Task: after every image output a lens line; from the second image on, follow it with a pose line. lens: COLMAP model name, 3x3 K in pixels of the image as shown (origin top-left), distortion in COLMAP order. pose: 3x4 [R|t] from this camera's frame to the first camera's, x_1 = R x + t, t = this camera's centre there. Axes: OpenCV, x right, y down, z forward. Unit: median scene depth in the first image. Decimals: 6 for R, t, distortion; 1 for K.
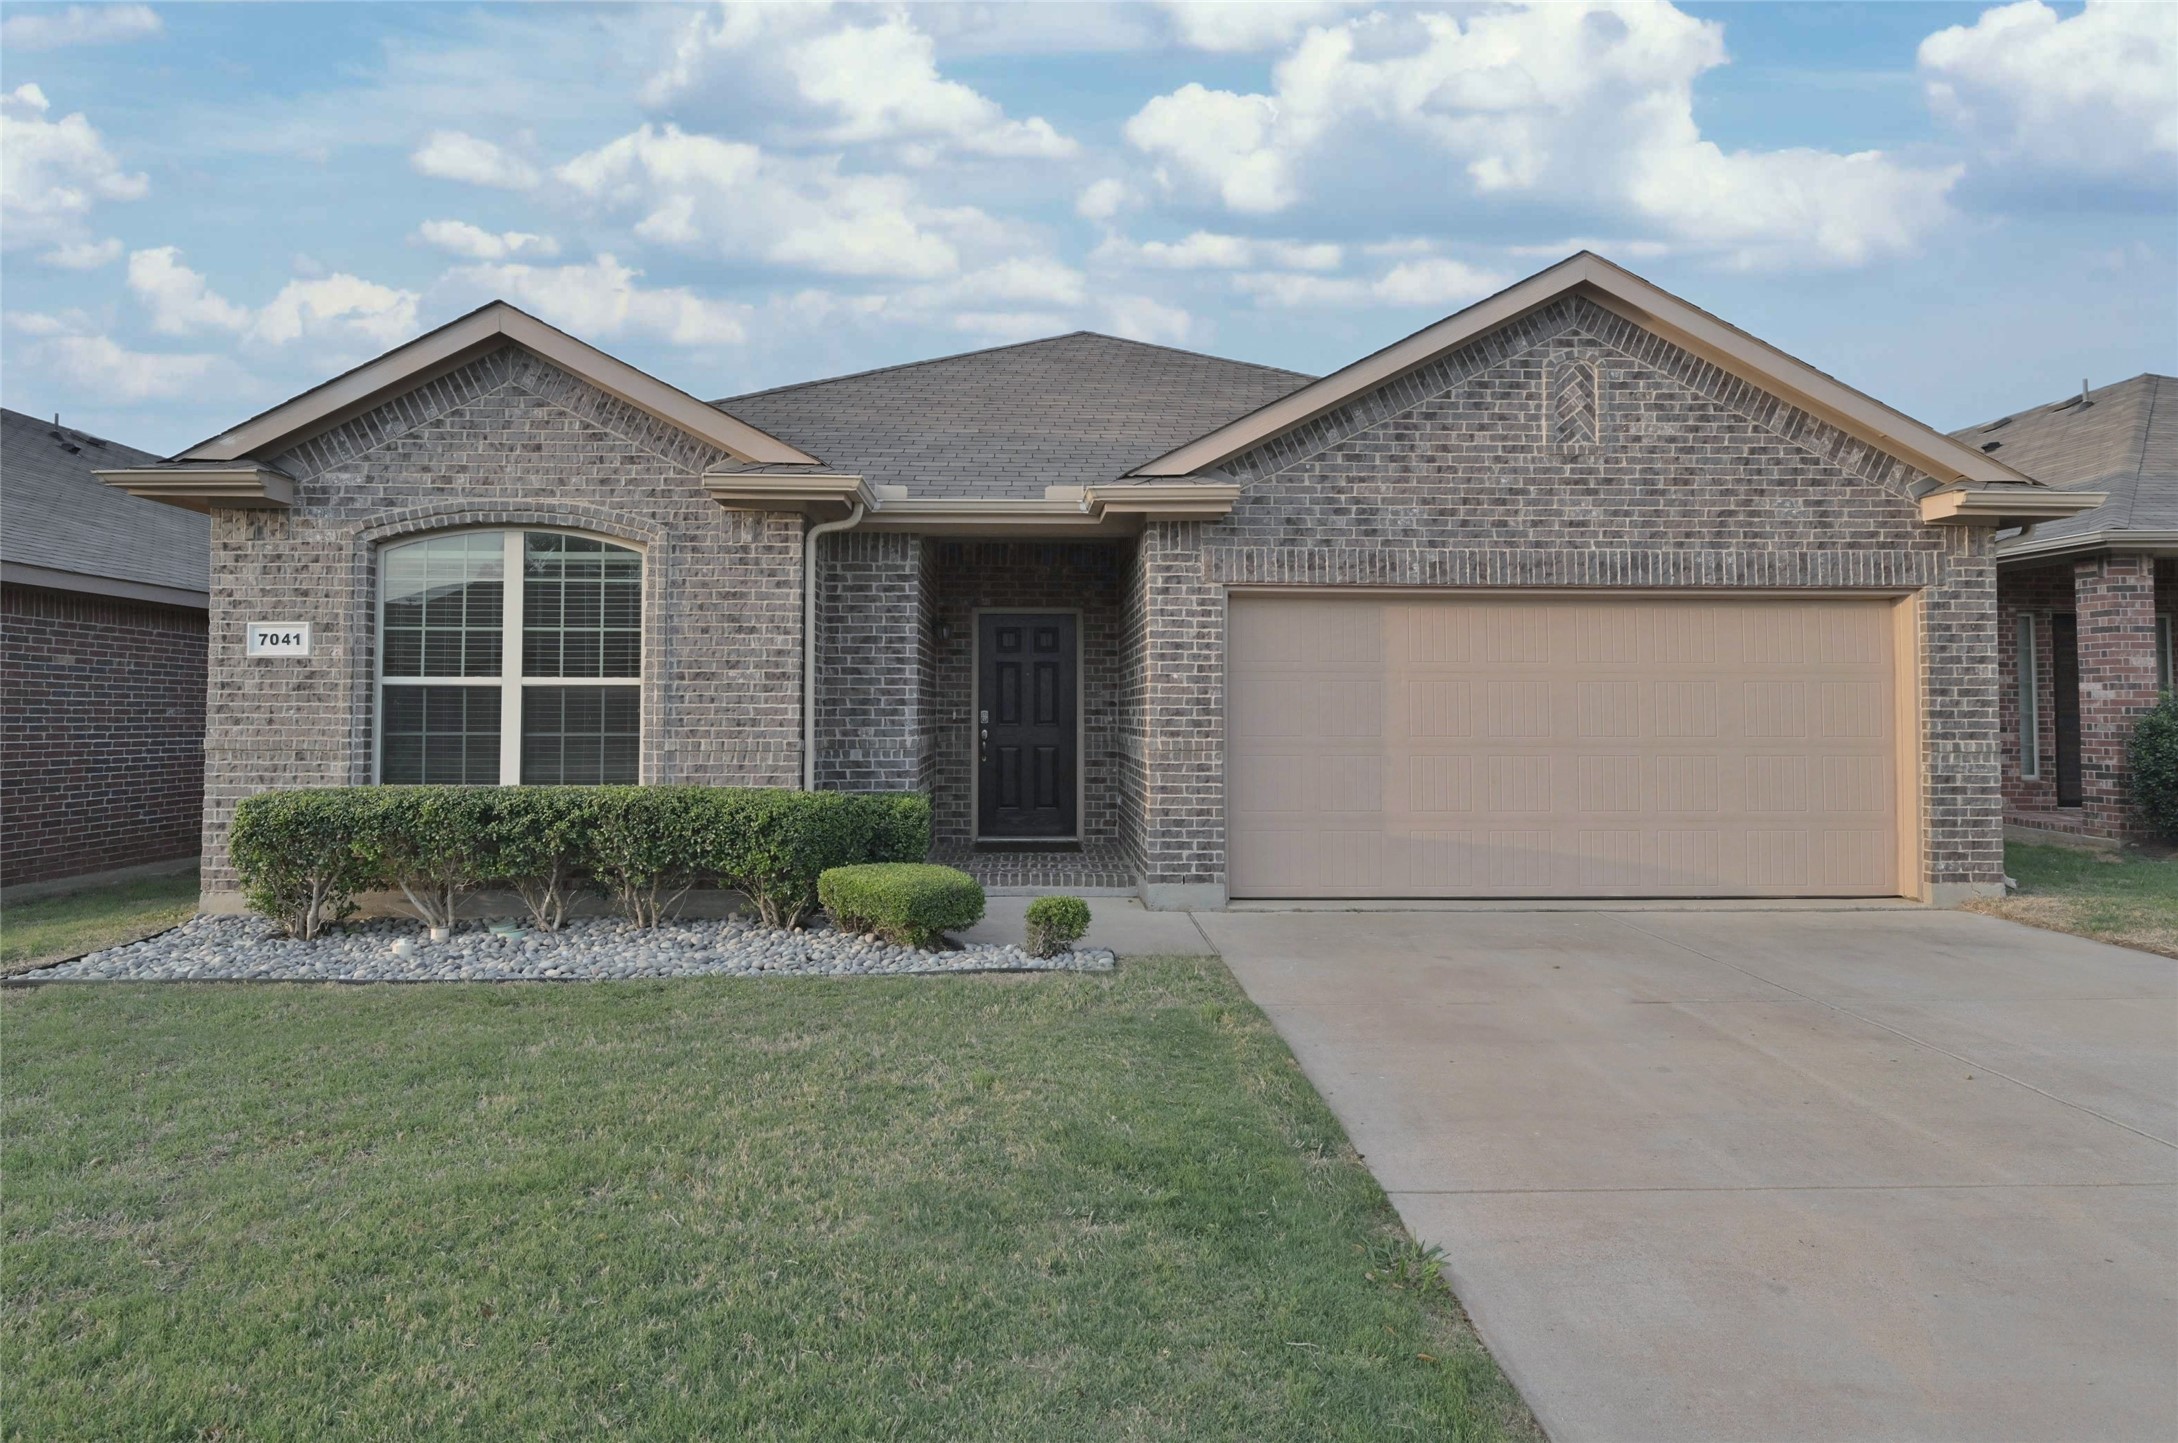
lens RADIAL K [[1256.4, 0, 1055.2], [0, 1256.4, 669.2], [0, 0, 1]] dist [-0.001656, 0.000045]
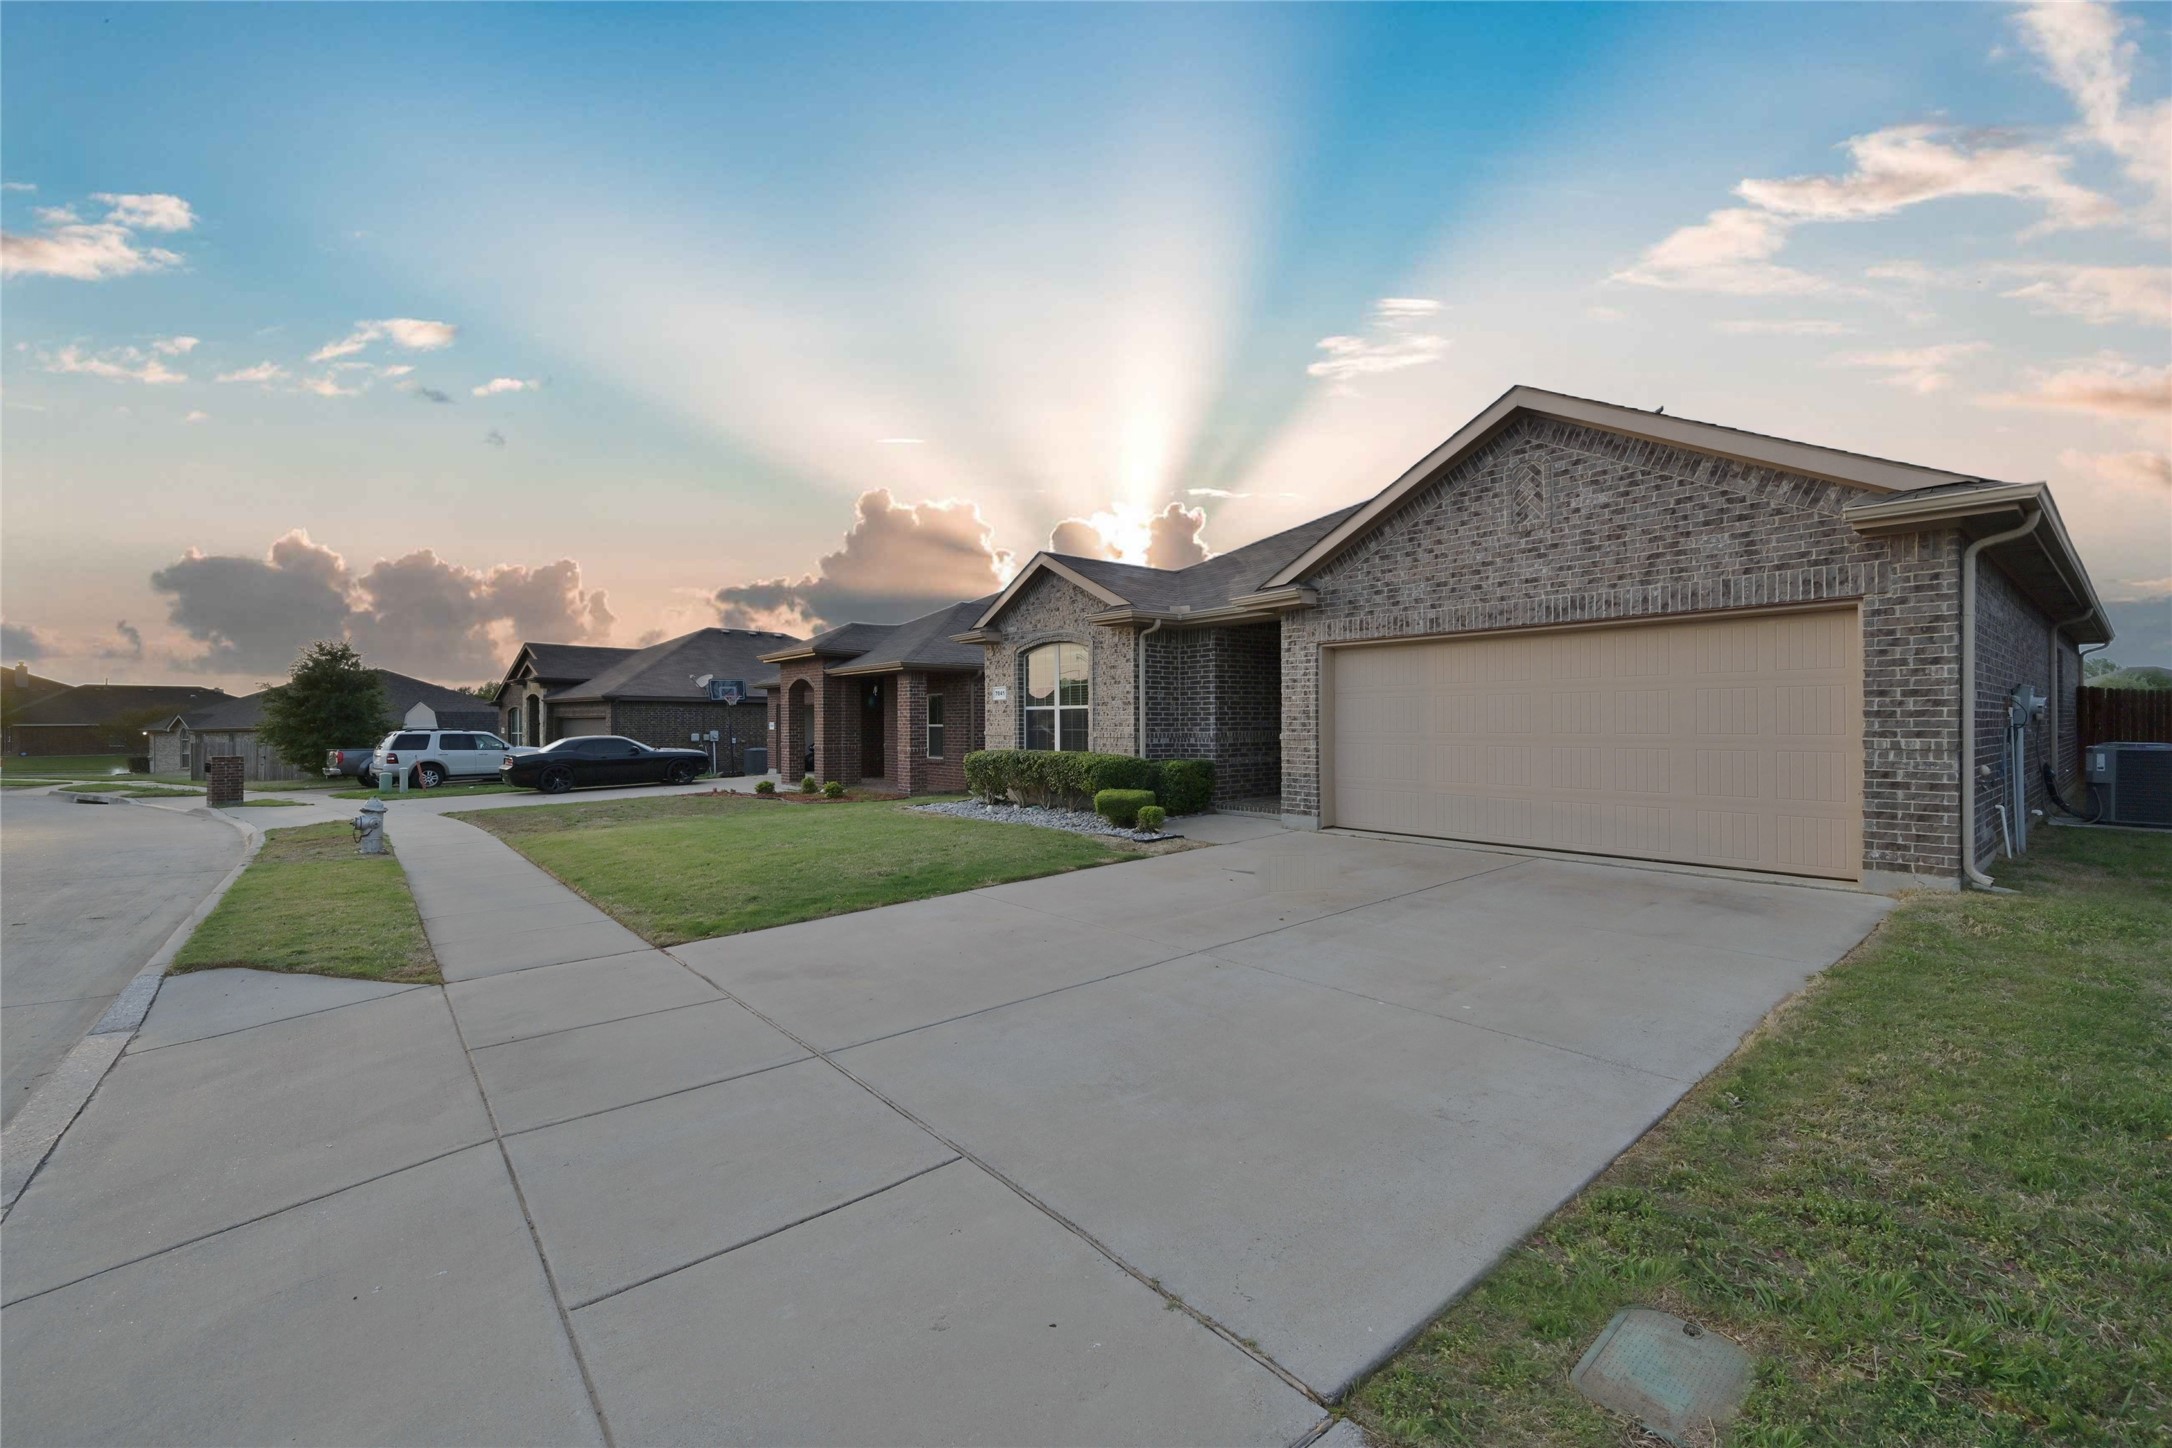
lens RADIAL K [[886.9, 0, 1086.0], [0, 886.9, 724.0], [0, 0, 1]] dist [0.000956, 0.000054]
pose [[0.615915, -0.003183, -0.787806, 0.889496], [0.036507, 0.999033, 0.024506, 0.001161], [0.786966, -0.043854, 0.615436, 0.000011]]
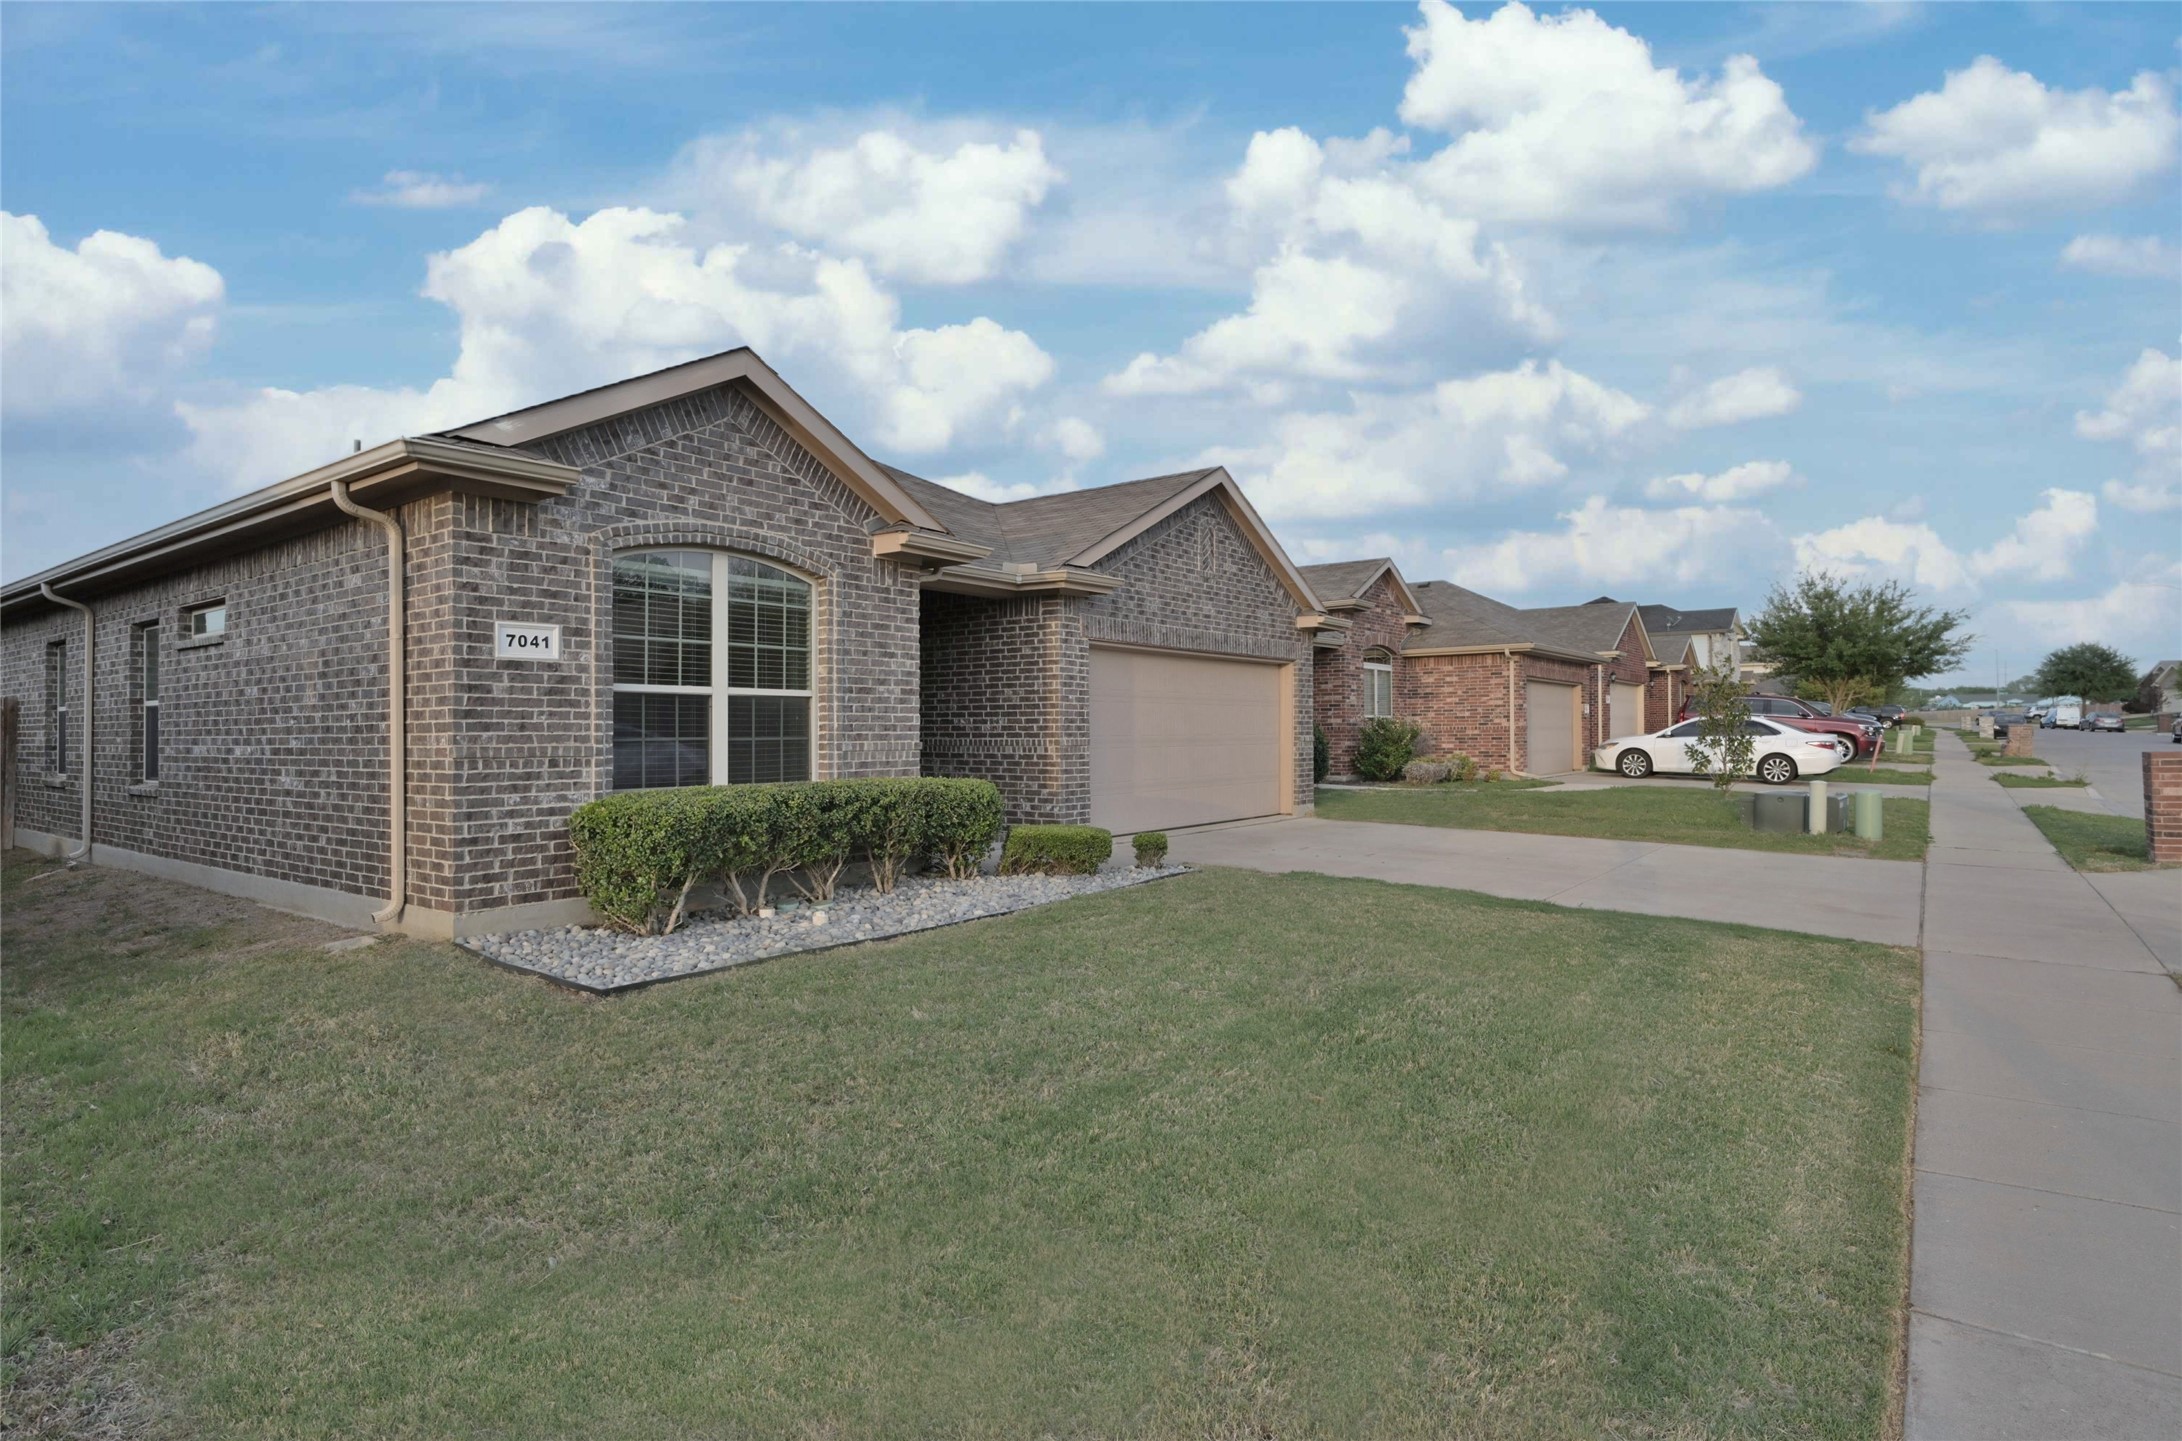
lens RADIAL K [[1138.0, 0, 1091.0], [0, 1138.0, 720.5], [0, 0, 1]] dist [-0.000376, 0.000009]
pose [[0.620229, 0.003221, 0.784414, -0.962813], [-0.024926, 0.999567, 0.015605, 0.011378], [-0.784024, -0.029231, 0.620041, 0.120591]]
